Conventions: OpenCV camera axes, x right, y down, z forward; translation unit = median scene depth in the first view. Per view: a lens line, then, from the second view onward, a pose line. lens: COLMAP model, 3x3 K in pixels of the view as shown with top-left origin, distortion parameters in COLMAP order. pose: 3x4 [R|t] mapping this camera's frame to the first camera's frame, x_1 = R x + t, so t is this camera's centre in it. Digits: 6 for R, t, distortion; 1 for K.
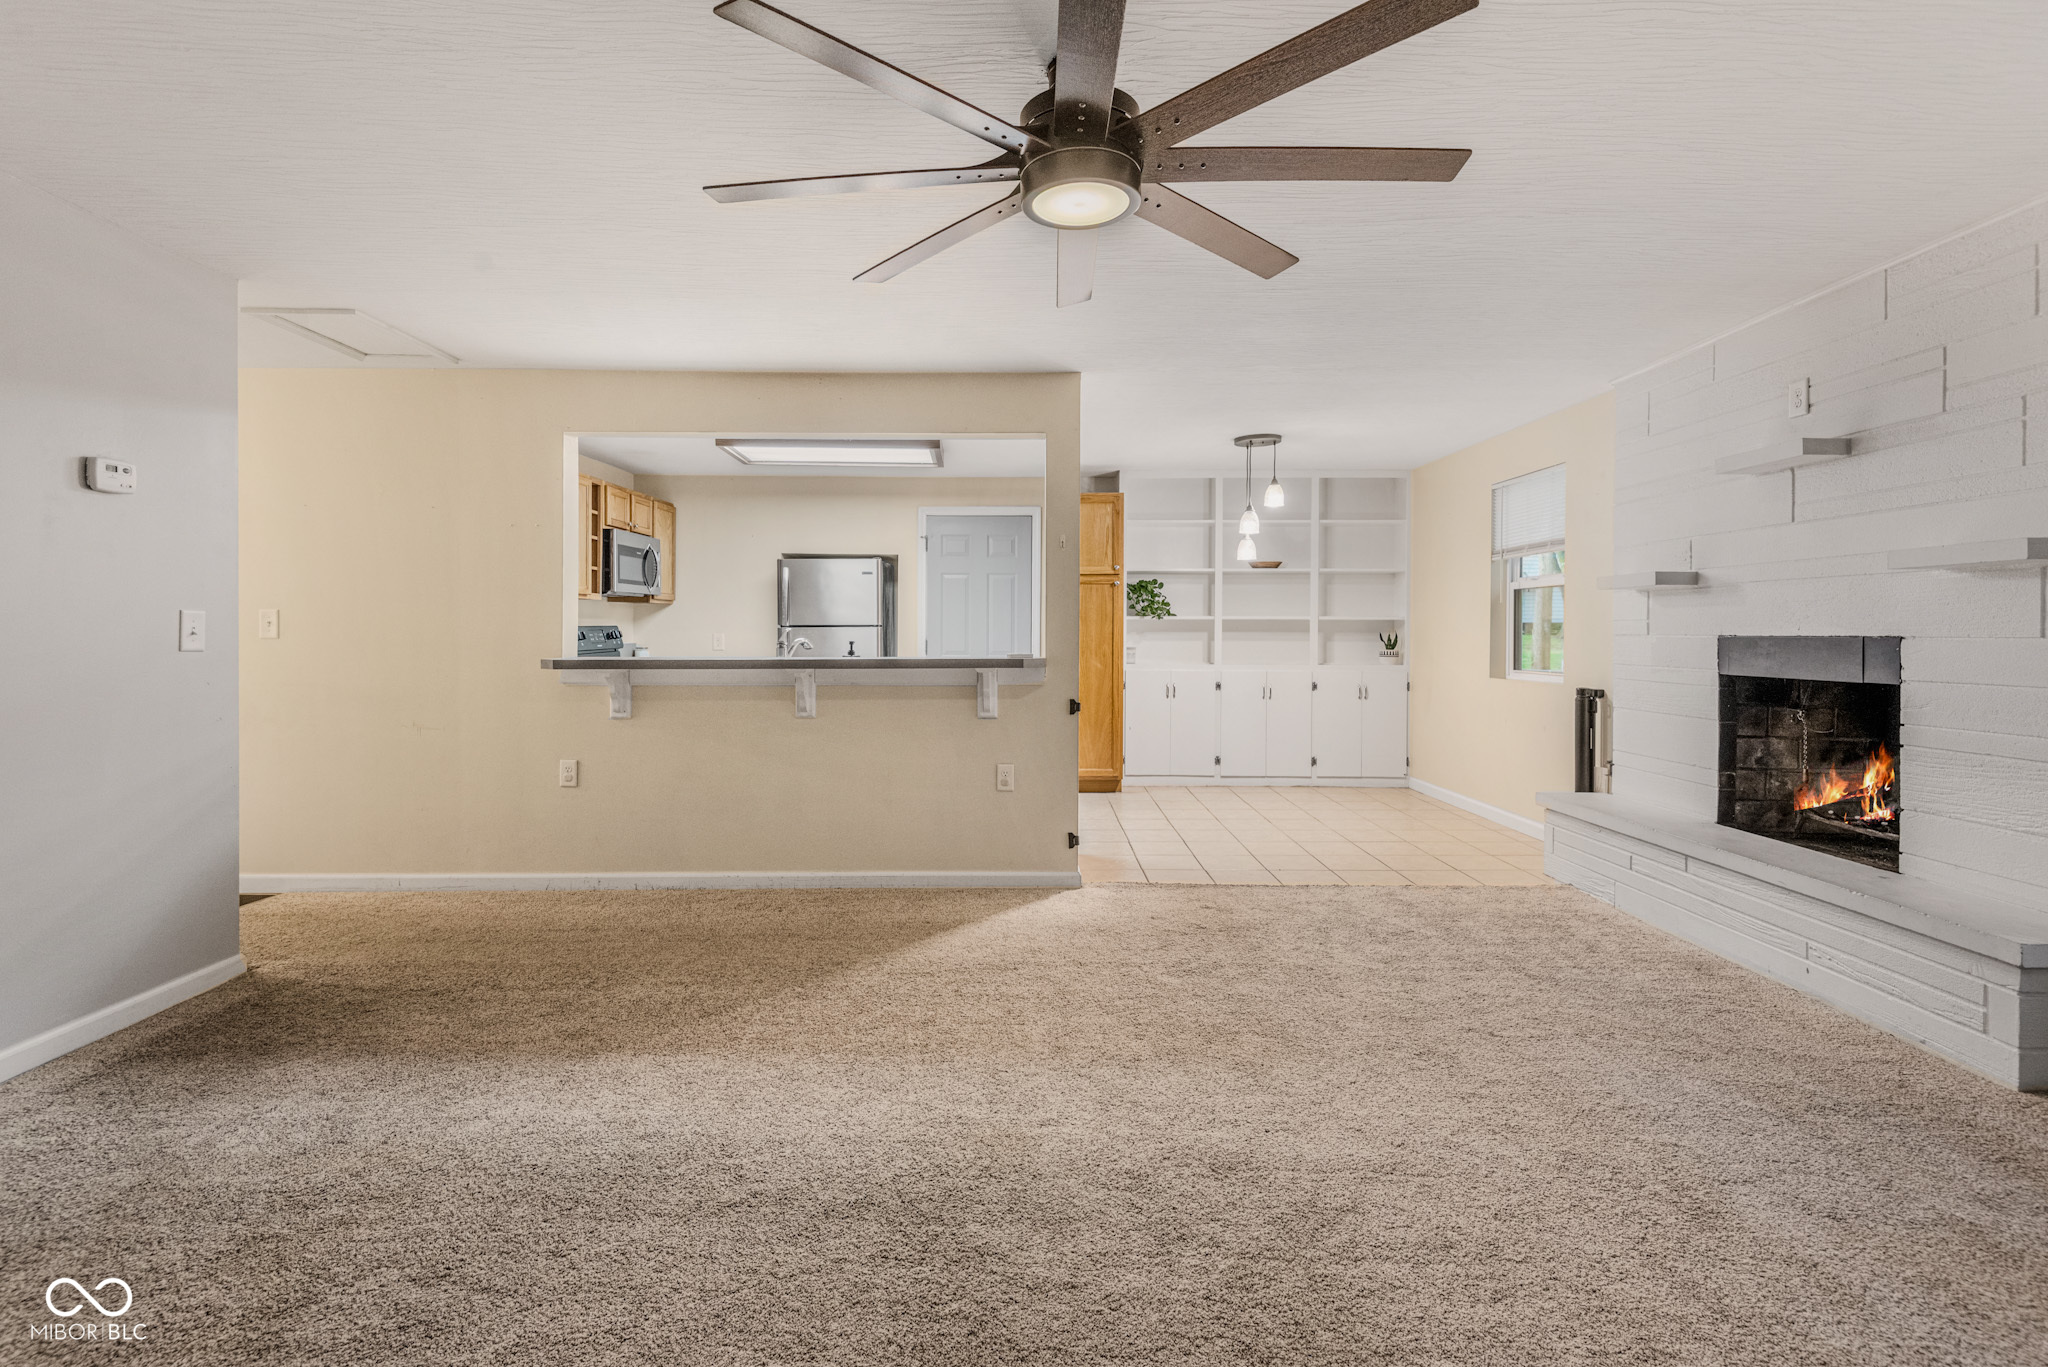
lens RADIAL K [[956.7, 0, 1016.0], [0, 956.7, 643.8], [0, 0, 1]] dist [0.038434, -0.022735]
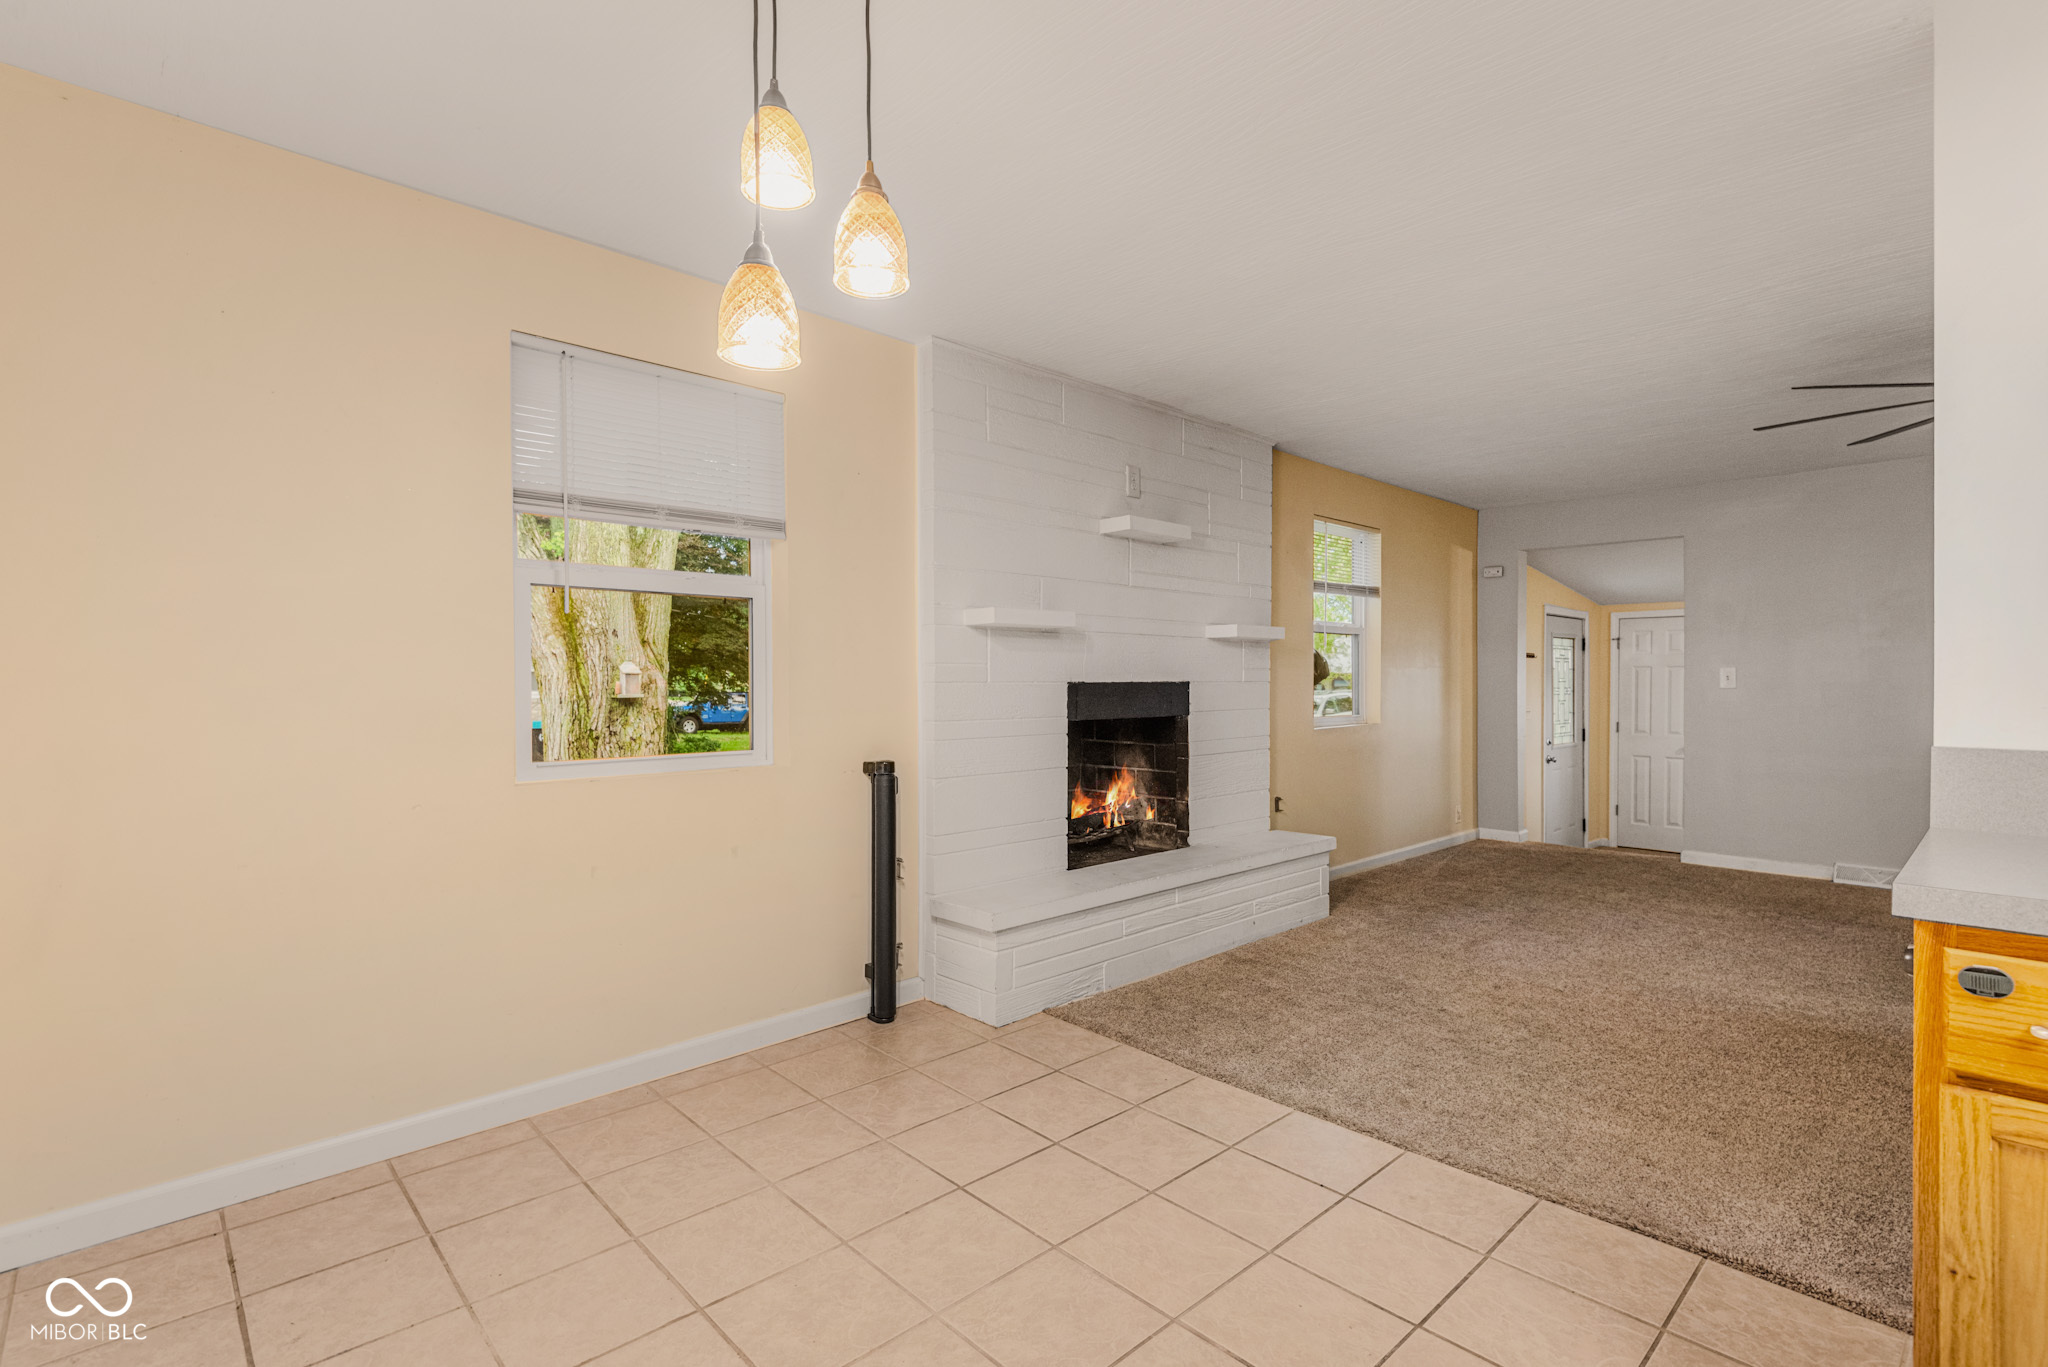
lens RADIAL K [[949.0, 0, 1035.5], [0, 949.0, 693.2], [0, 0, 1]] dist [0.044716, -0.031350]
pose [[-0.693687, -0.008127, 0.720231, 0.037899], [0.010728, 0.999709, 0.021613, -0.015898], [-0.720197, 0.022719, -0.693398, 1.457815]]
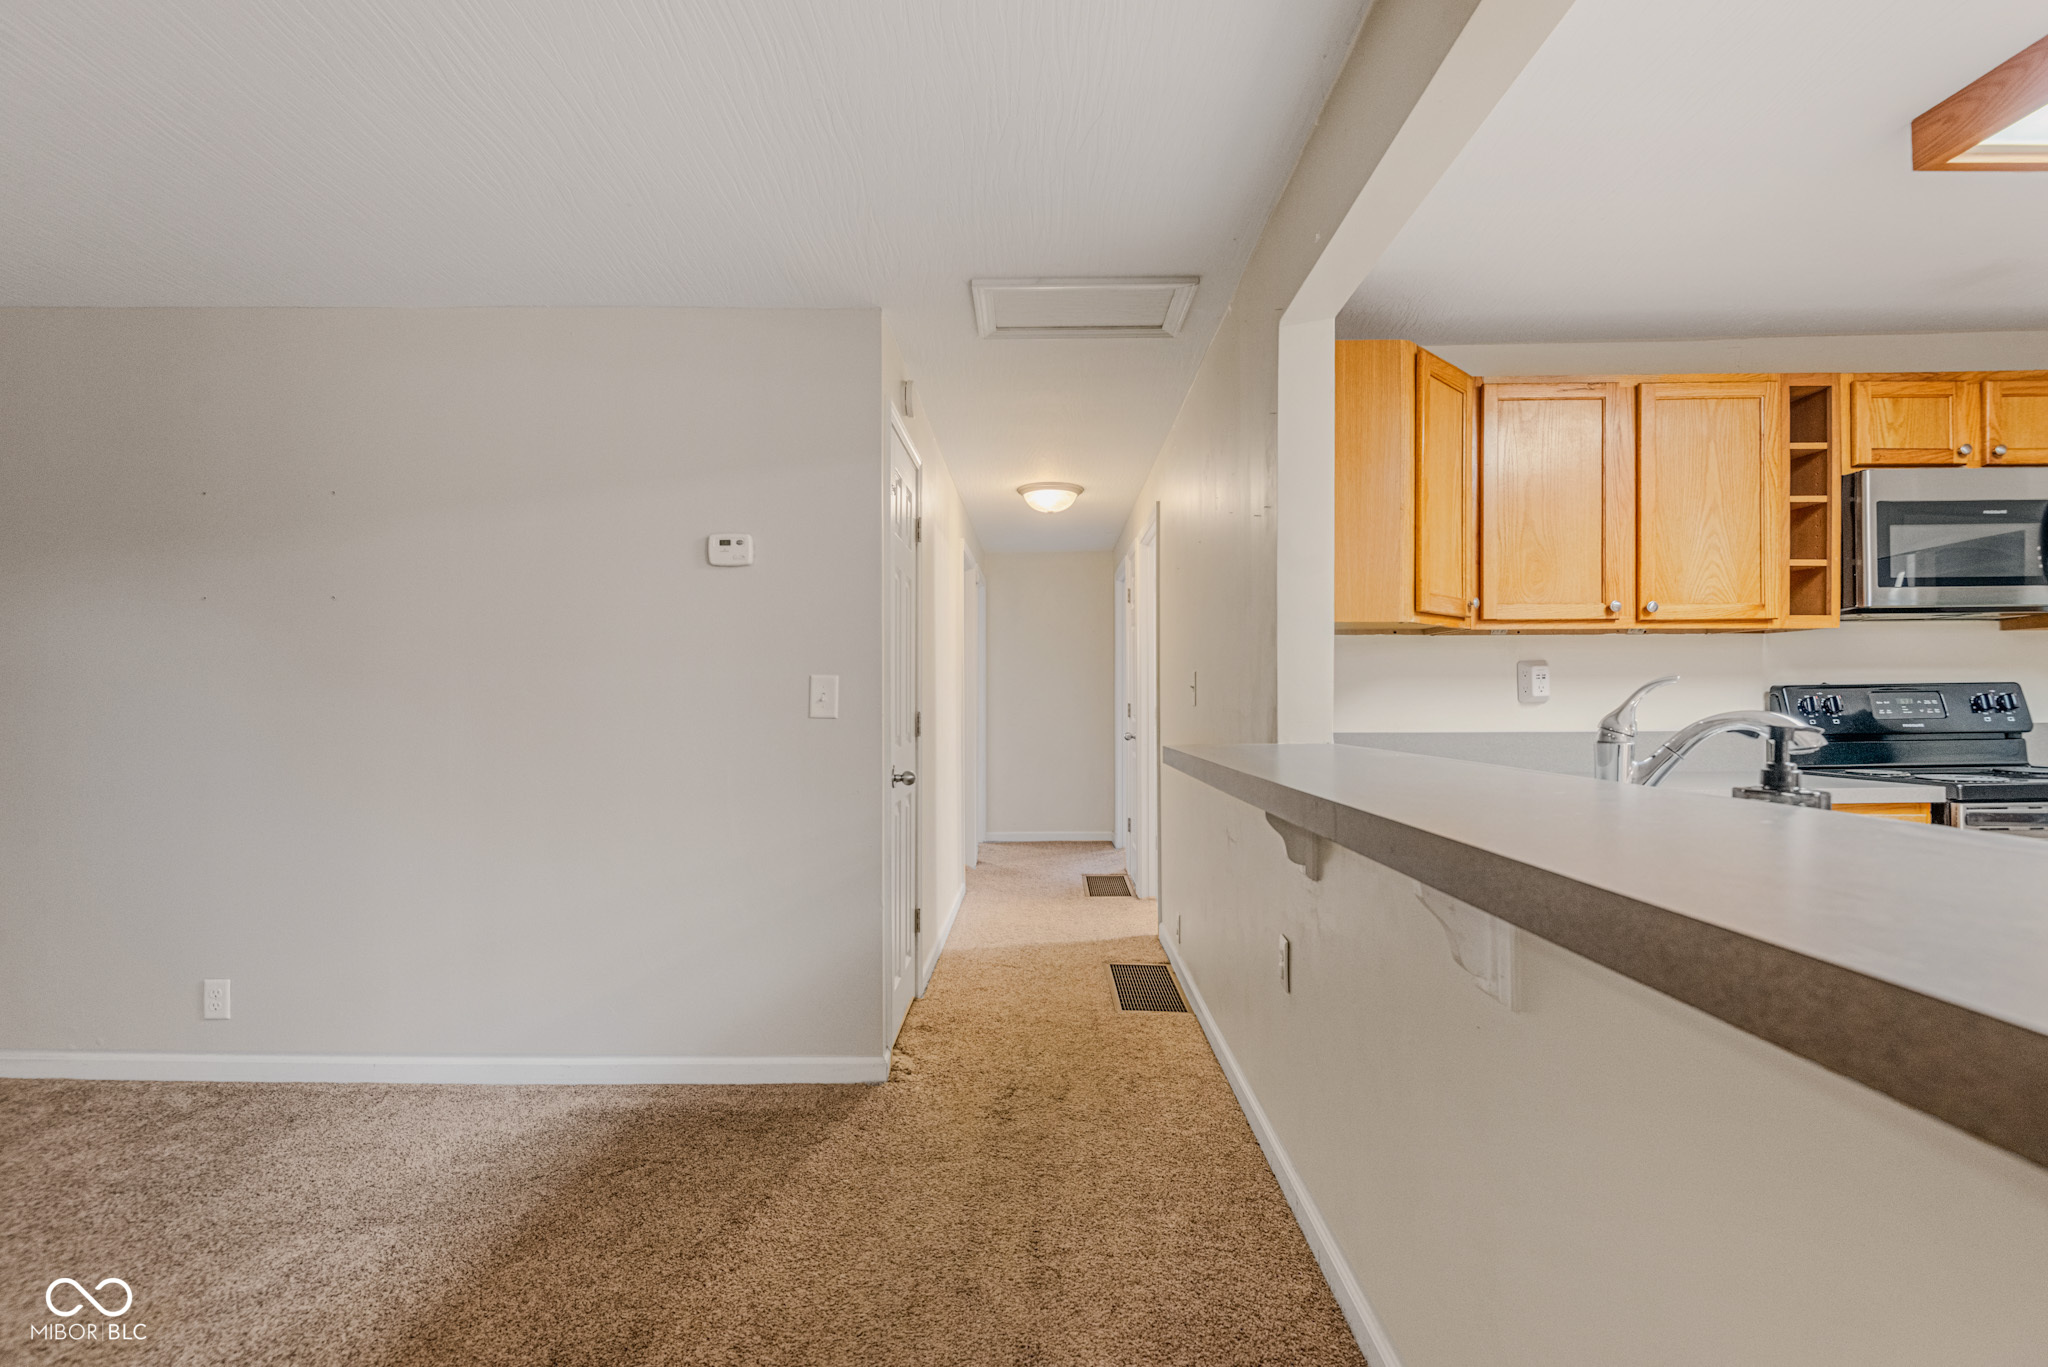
lens RADIAL K [[949.0, 0, 1035.5], [0, 949.0, 693.2], [0, 0, 1]] dist [0.044716, -0.031350]
pose [[-0.010684, -0.007307, -0.999916, 0.058154], [-0.010456, 0.999919, -0.007195, -0.008530], [0.999888, 0.010378, -0.010759, 0.819884]]
